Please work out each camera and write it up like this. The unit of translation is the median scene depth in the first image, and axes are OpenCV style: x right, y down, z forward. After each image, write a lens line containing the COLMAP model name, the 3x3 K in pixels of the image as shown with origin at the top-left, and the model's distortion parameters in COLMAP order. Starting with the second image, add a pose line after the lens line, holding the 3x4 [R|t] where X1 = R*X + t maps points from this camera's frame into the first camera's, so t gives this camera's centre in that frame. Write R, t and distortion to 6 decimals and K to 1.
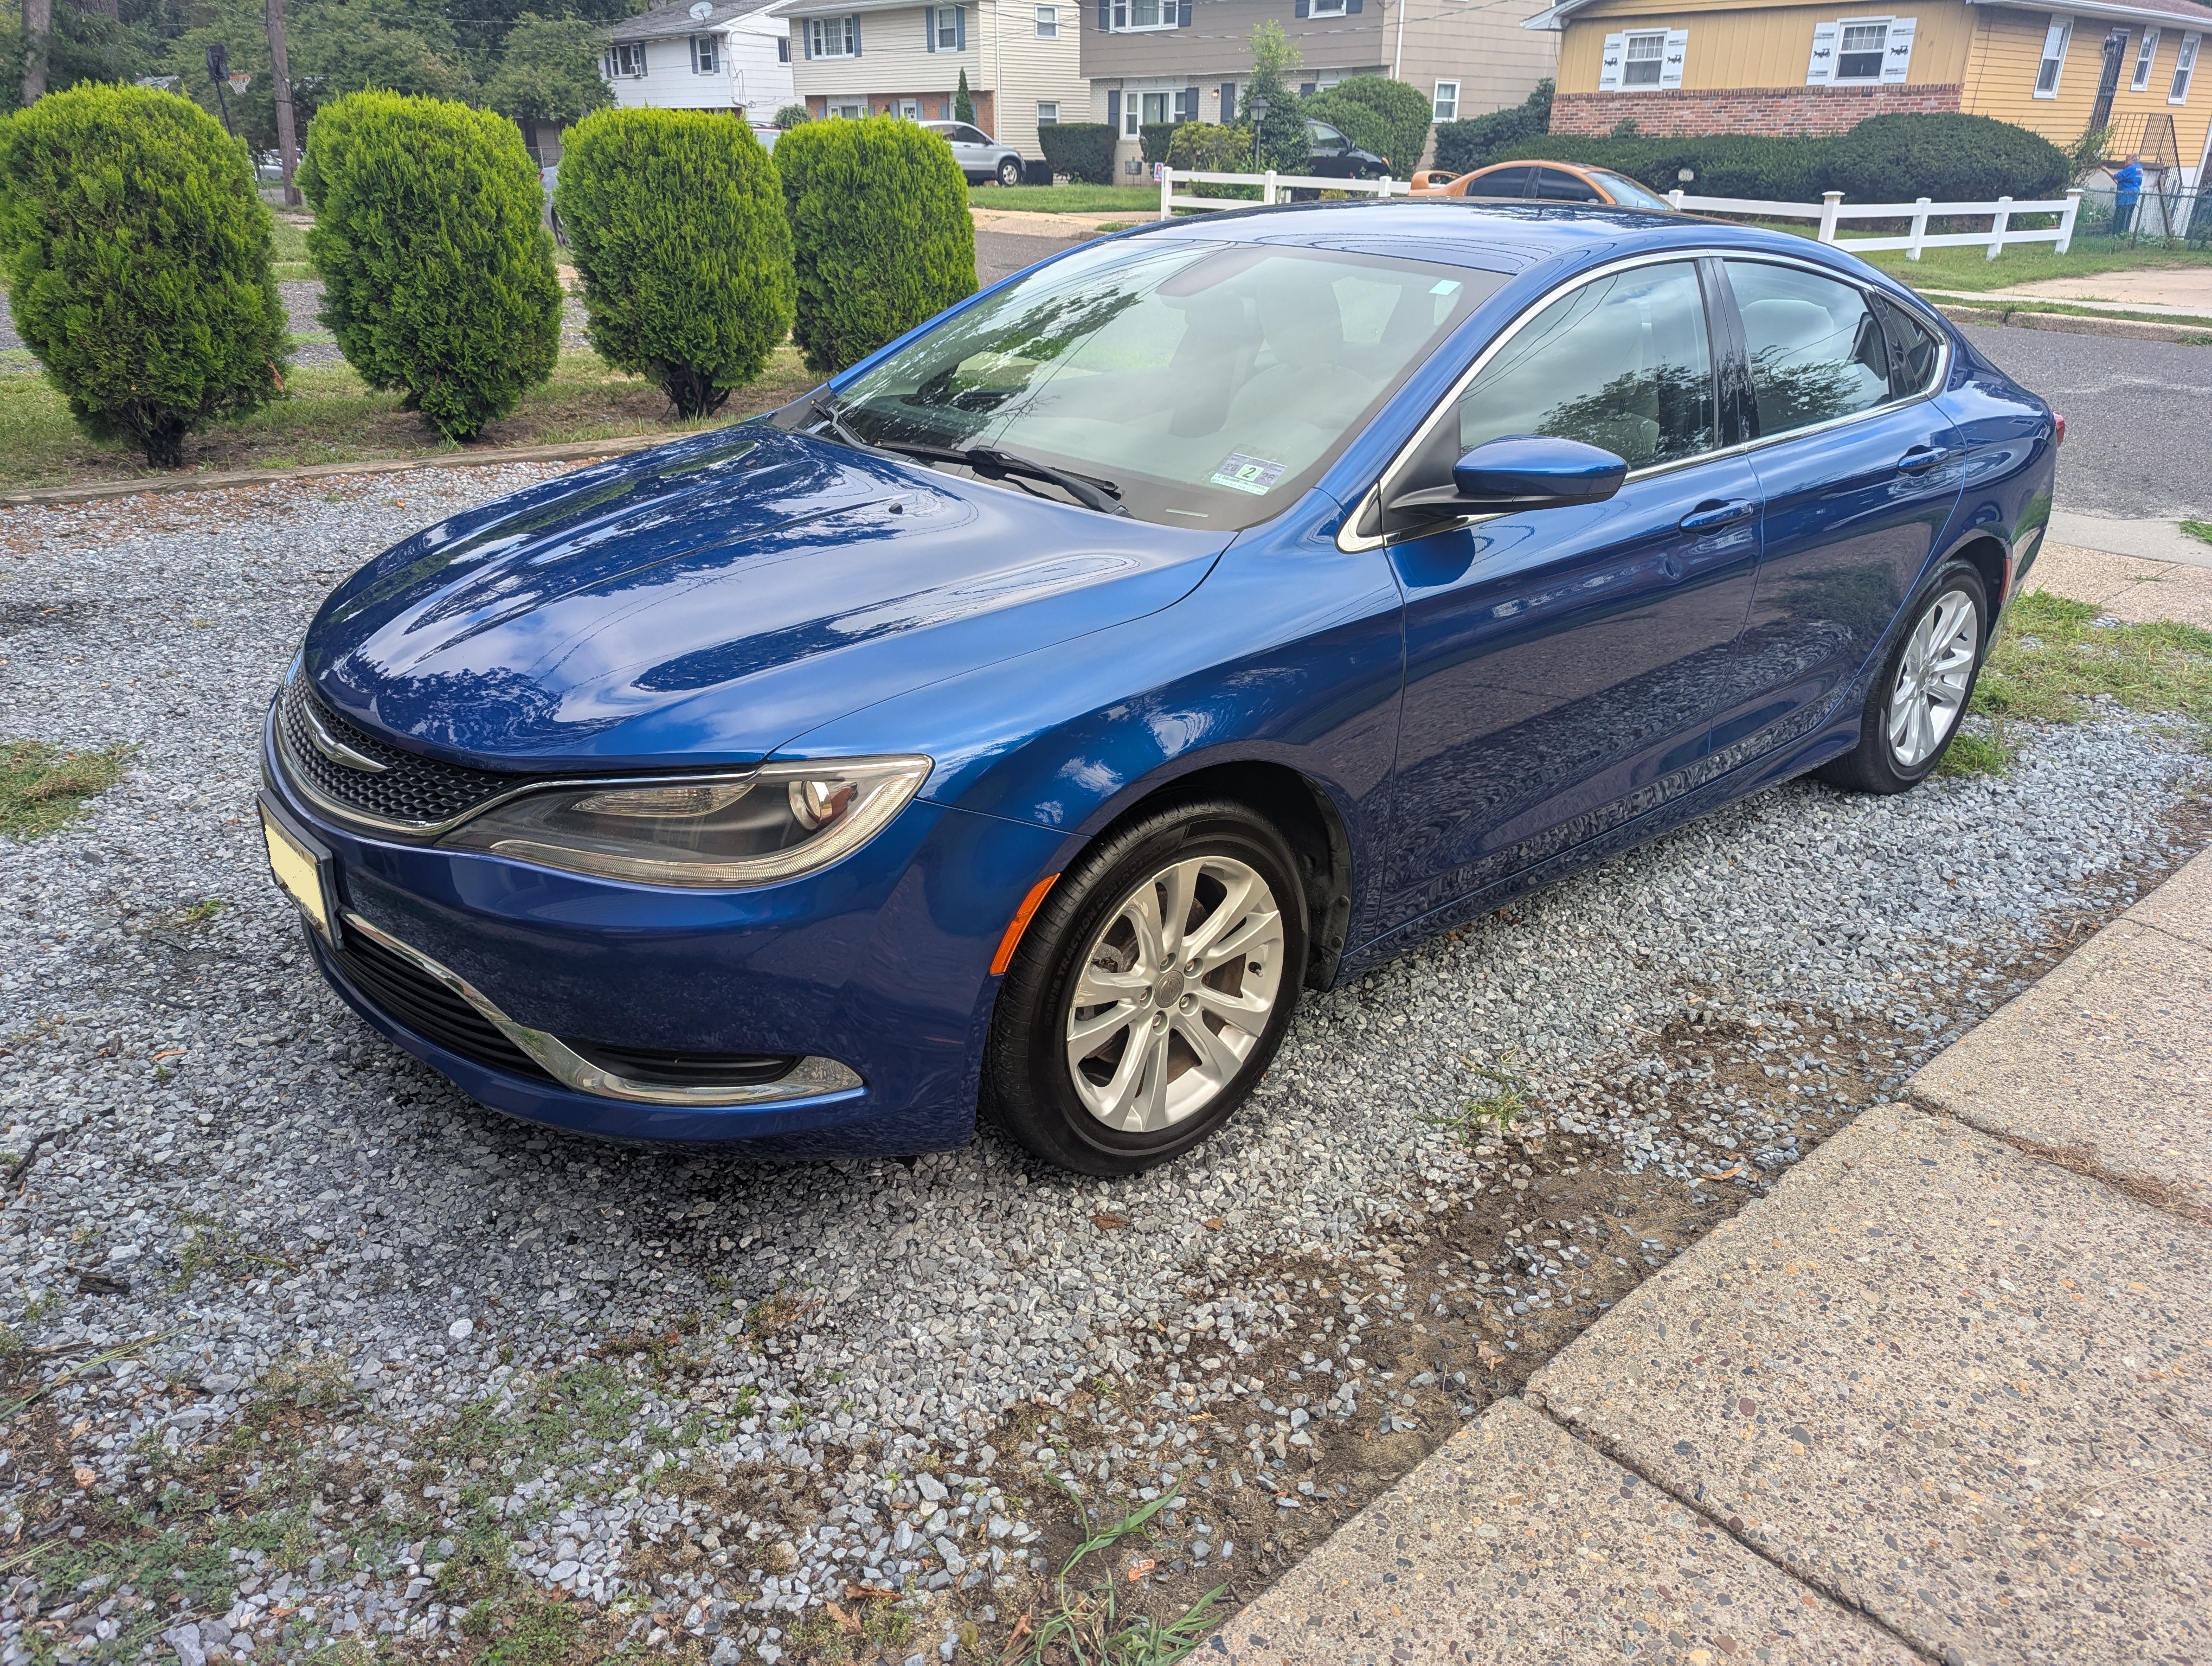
lens RADIAL K [[1561.6, 0, 1116.7], [0, 1561.6, 833.7], [0, 0, 1]] dist [0.027650, -0.013668]
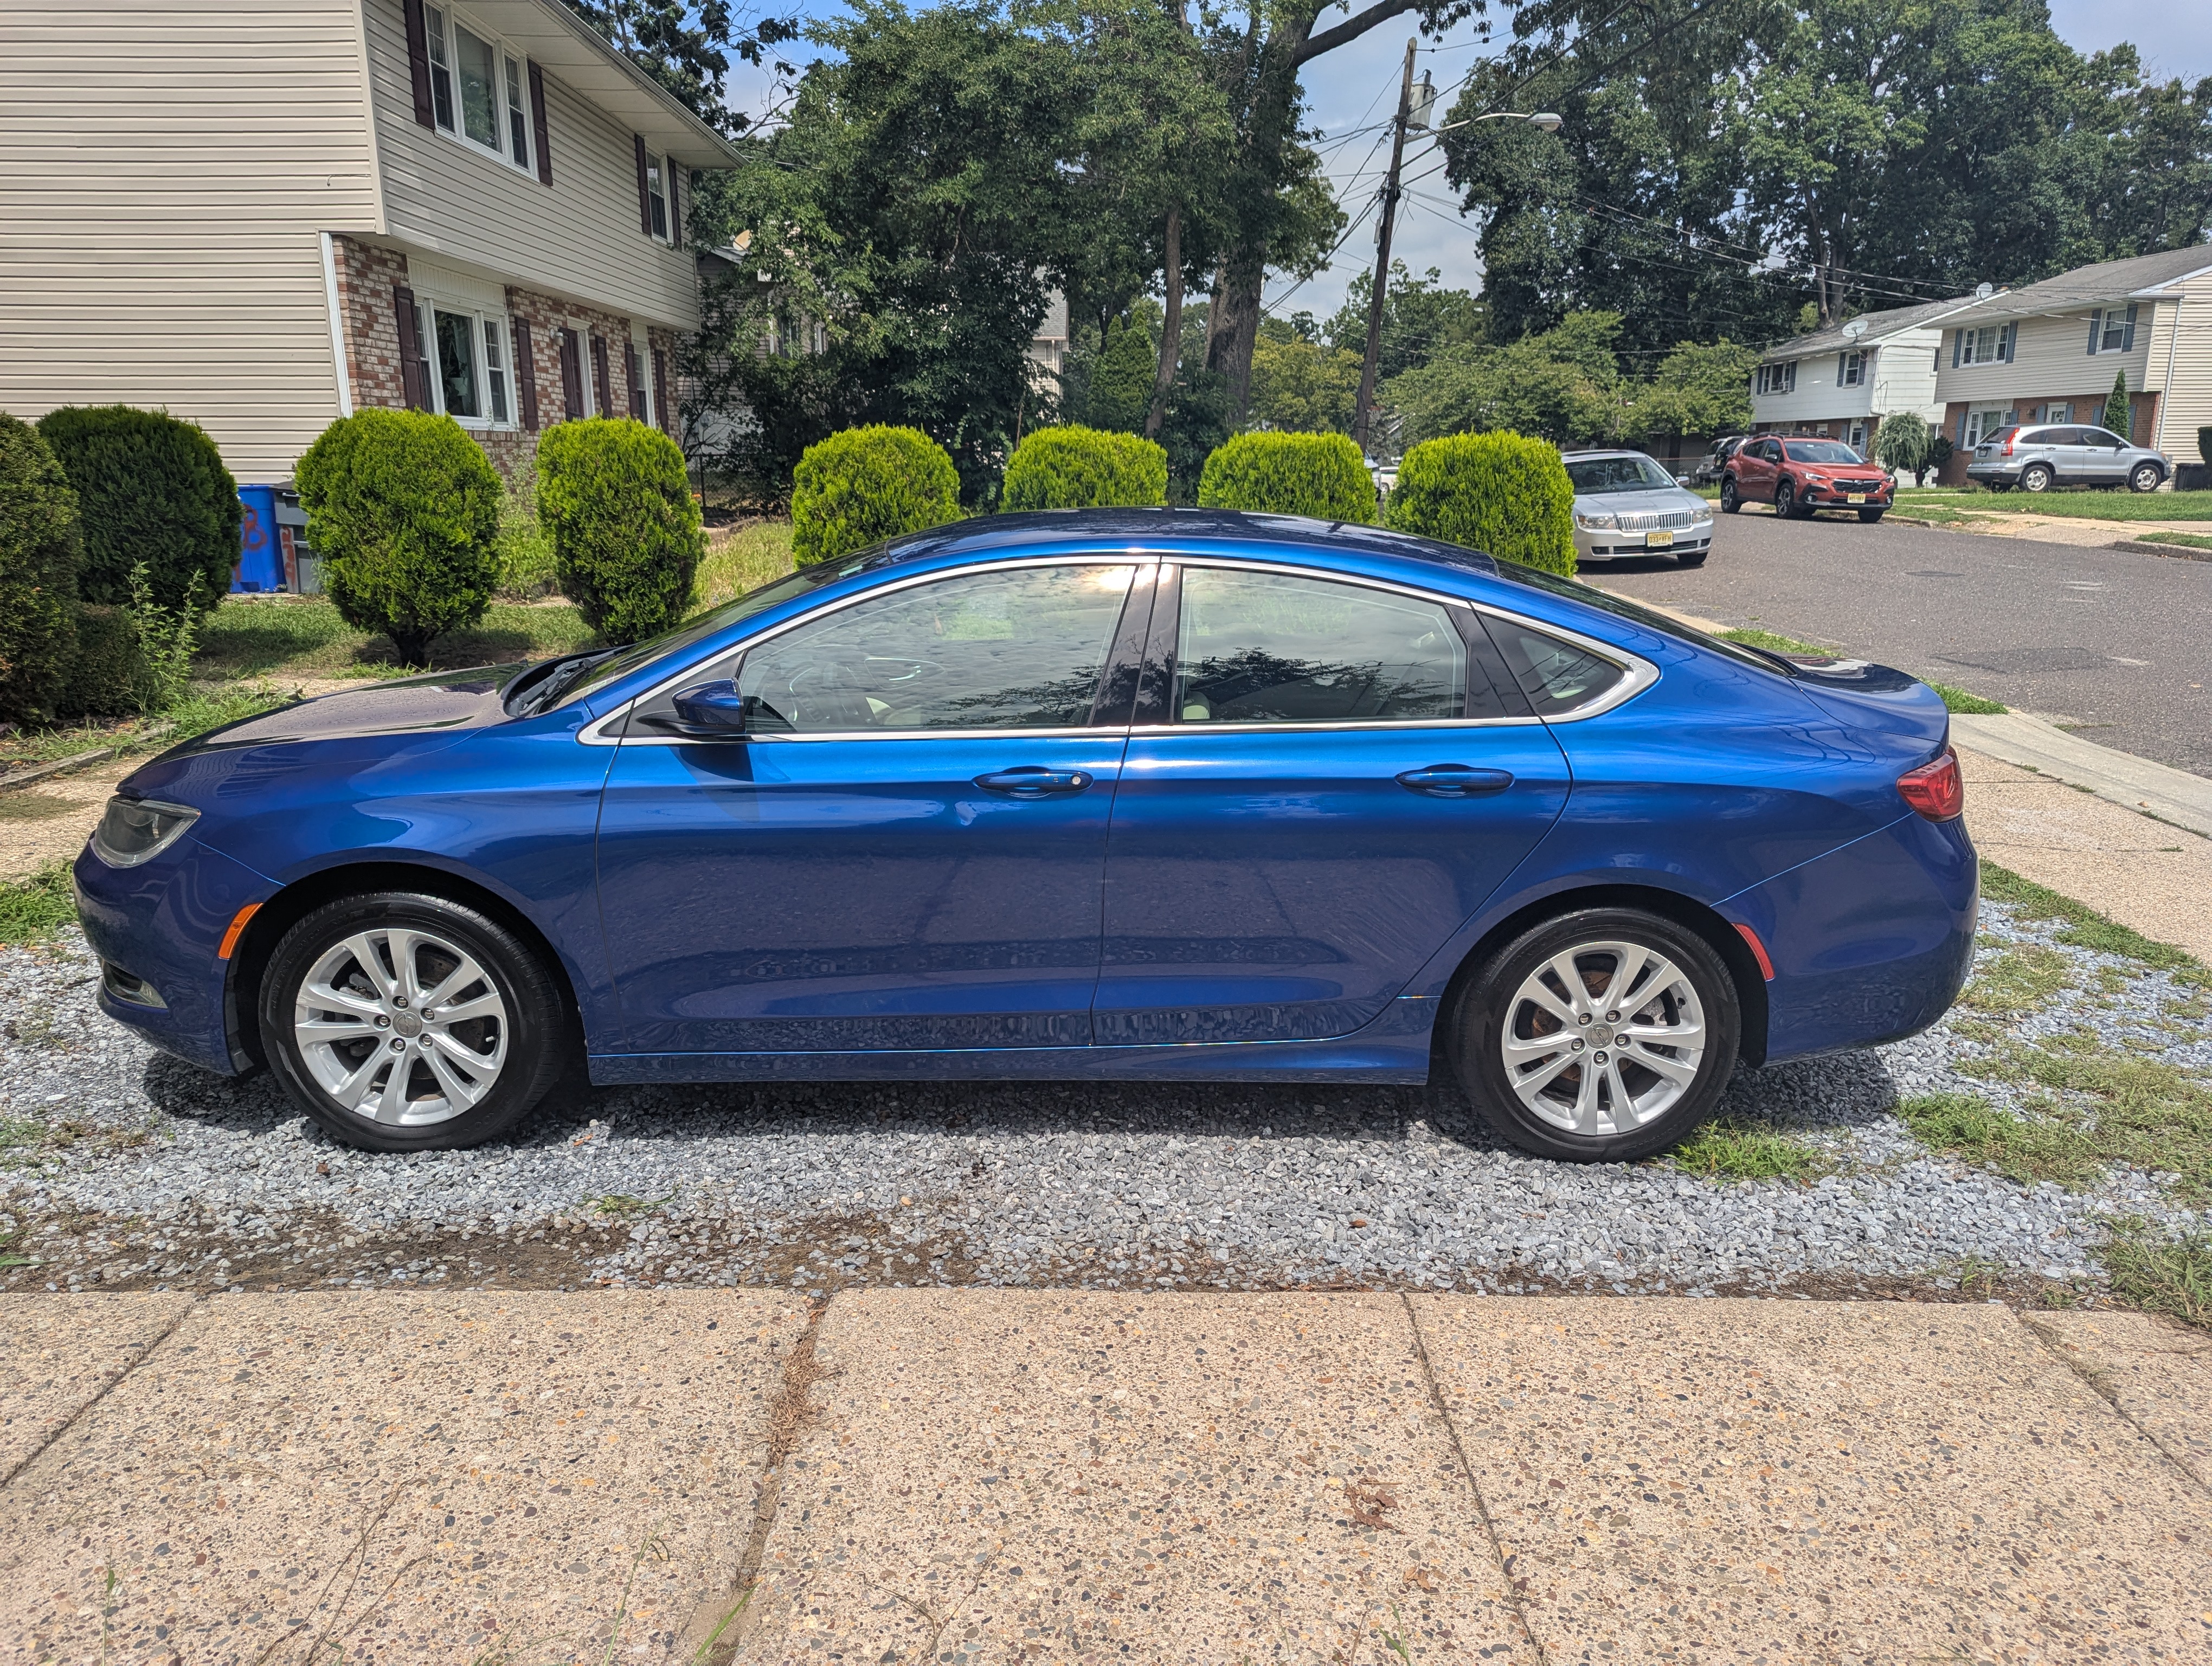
lens RADIAL K [[1561.6, 0, 1119.6], [0, 1561.6, 834.0], [0, 0, 1]] dist [0.027650, -0.013668]
pose [[0.761897, 0.143546, -0.631591, 0.117798], [-0.251923, 0.964025, -0.084798, -0.009150], [0.596697, 0.223720, 0.770650, 0.021042]]
